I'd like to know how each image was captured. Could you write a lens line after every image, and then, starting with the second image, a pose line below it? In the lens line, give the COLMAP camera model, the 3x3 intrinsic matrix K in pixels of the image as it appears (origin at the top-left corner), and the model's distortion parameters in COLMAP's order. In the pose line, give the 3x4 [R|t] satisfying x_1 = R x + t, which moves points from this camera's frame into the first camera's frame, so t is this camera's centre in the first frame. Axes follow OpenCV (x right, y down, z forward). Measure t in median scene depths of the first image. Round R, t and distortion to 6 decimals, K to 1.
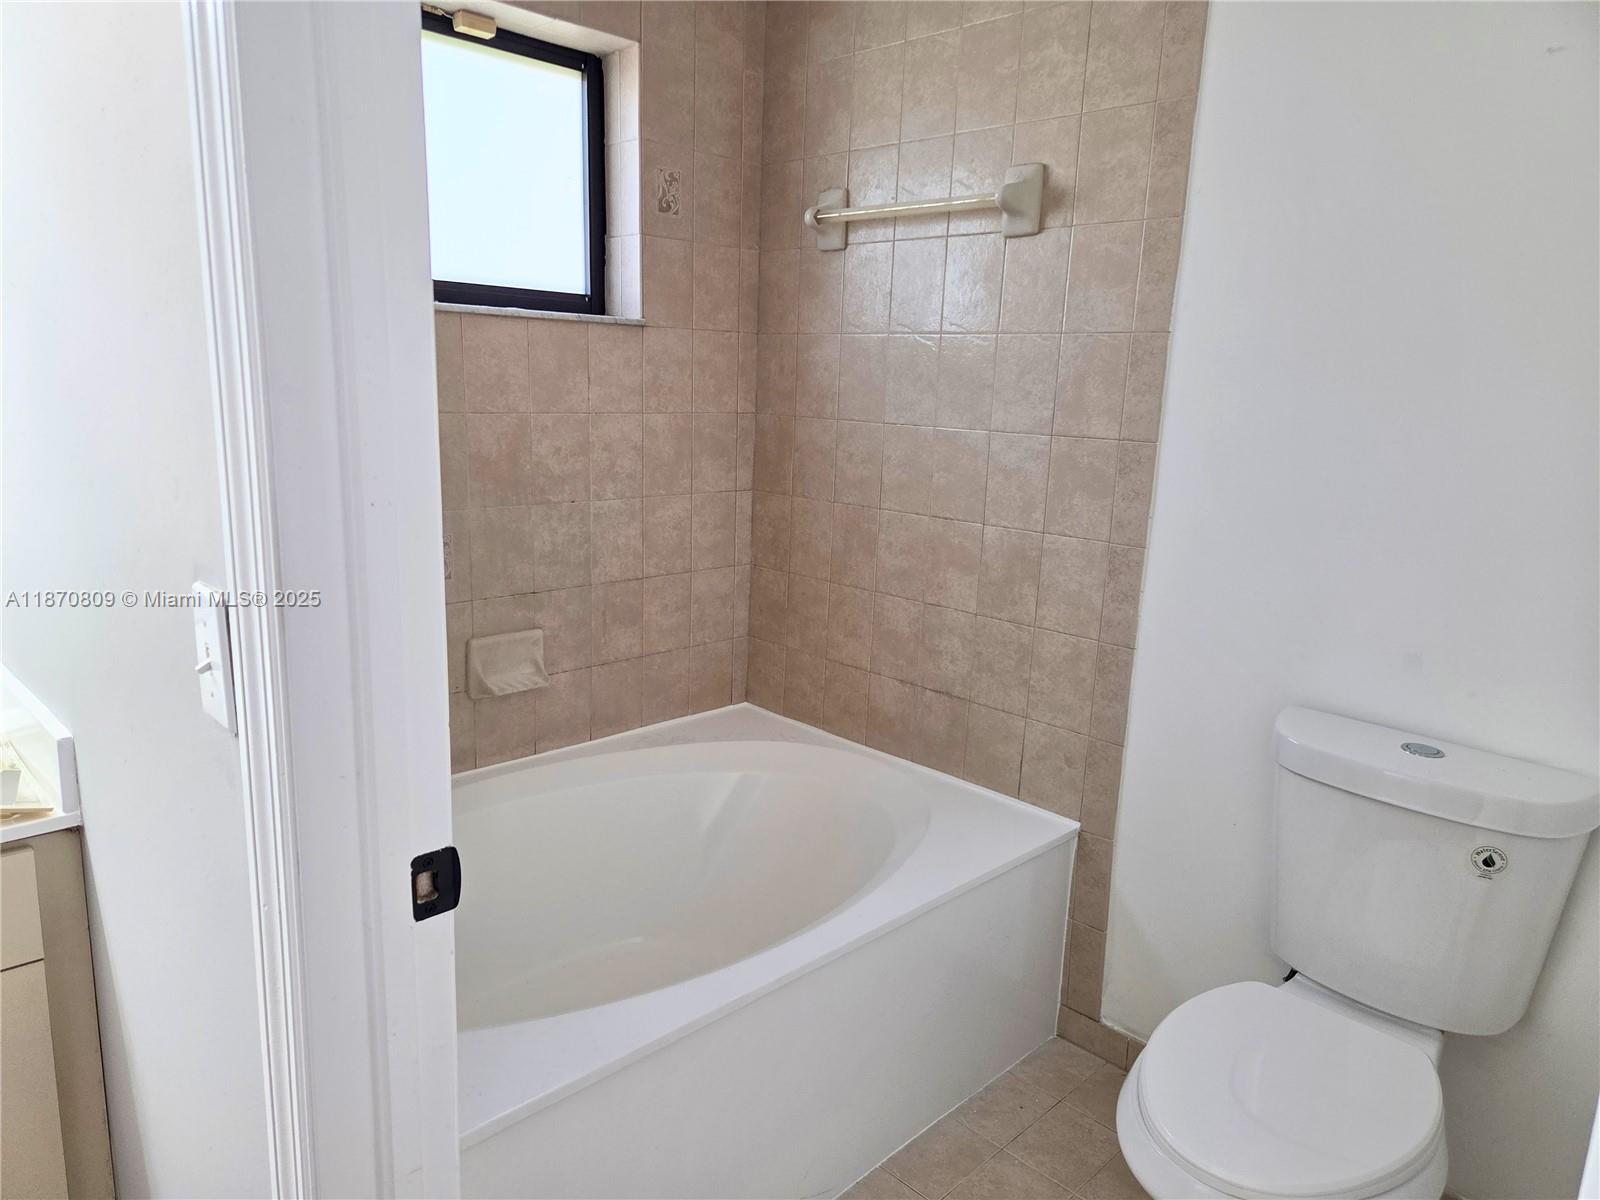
lens RADIAL K [[1068.0, 0, 797.1], [0, 1068.0, 610.4], [0, 0, 1]] dist [0.051892, -0.022901]
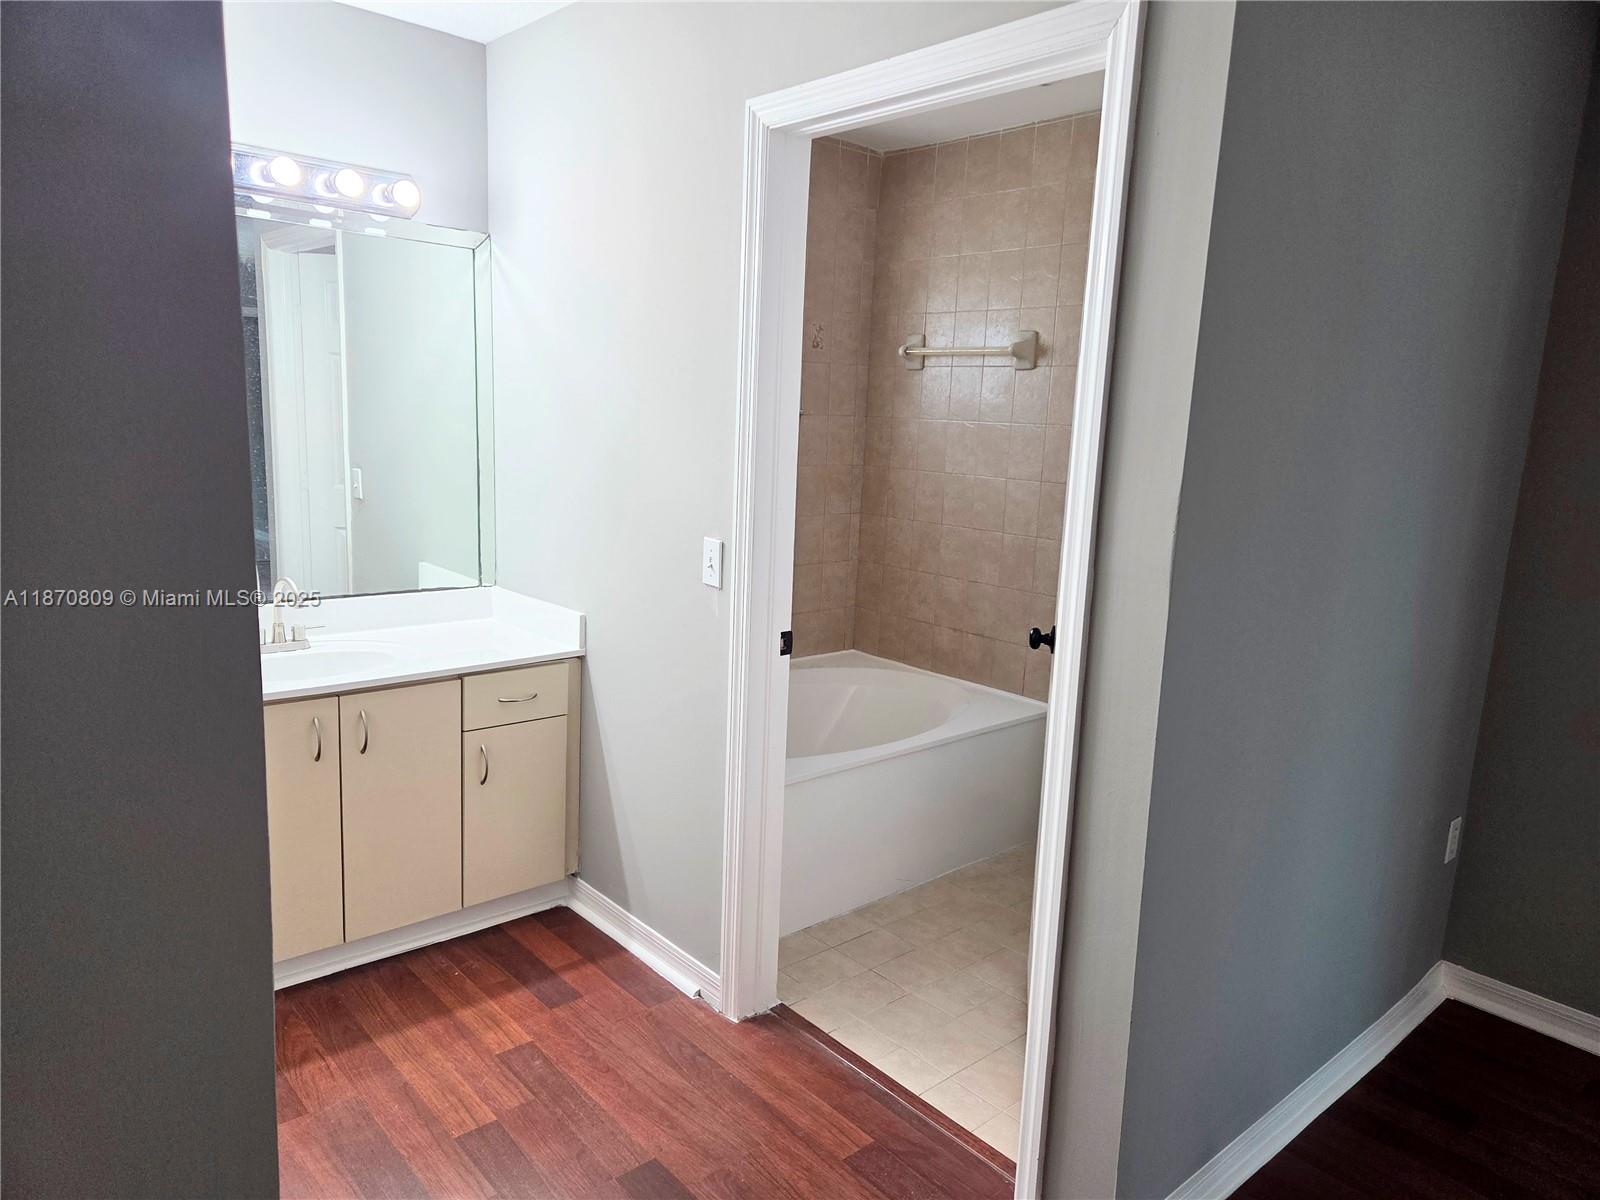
lens RADIAL K [[1068.0, 0, 803.2], [0, 1068.0, 610.4], [0, 0, 1]] dist [0.051892, -0.022901]
pose [[0.998968, 0.013227, -0.043455, -0.064350], [-0.014619, 0.999385, -0.031878, 0.096452], [0.043006, 0.032480, 0.998547, -0.673694]]
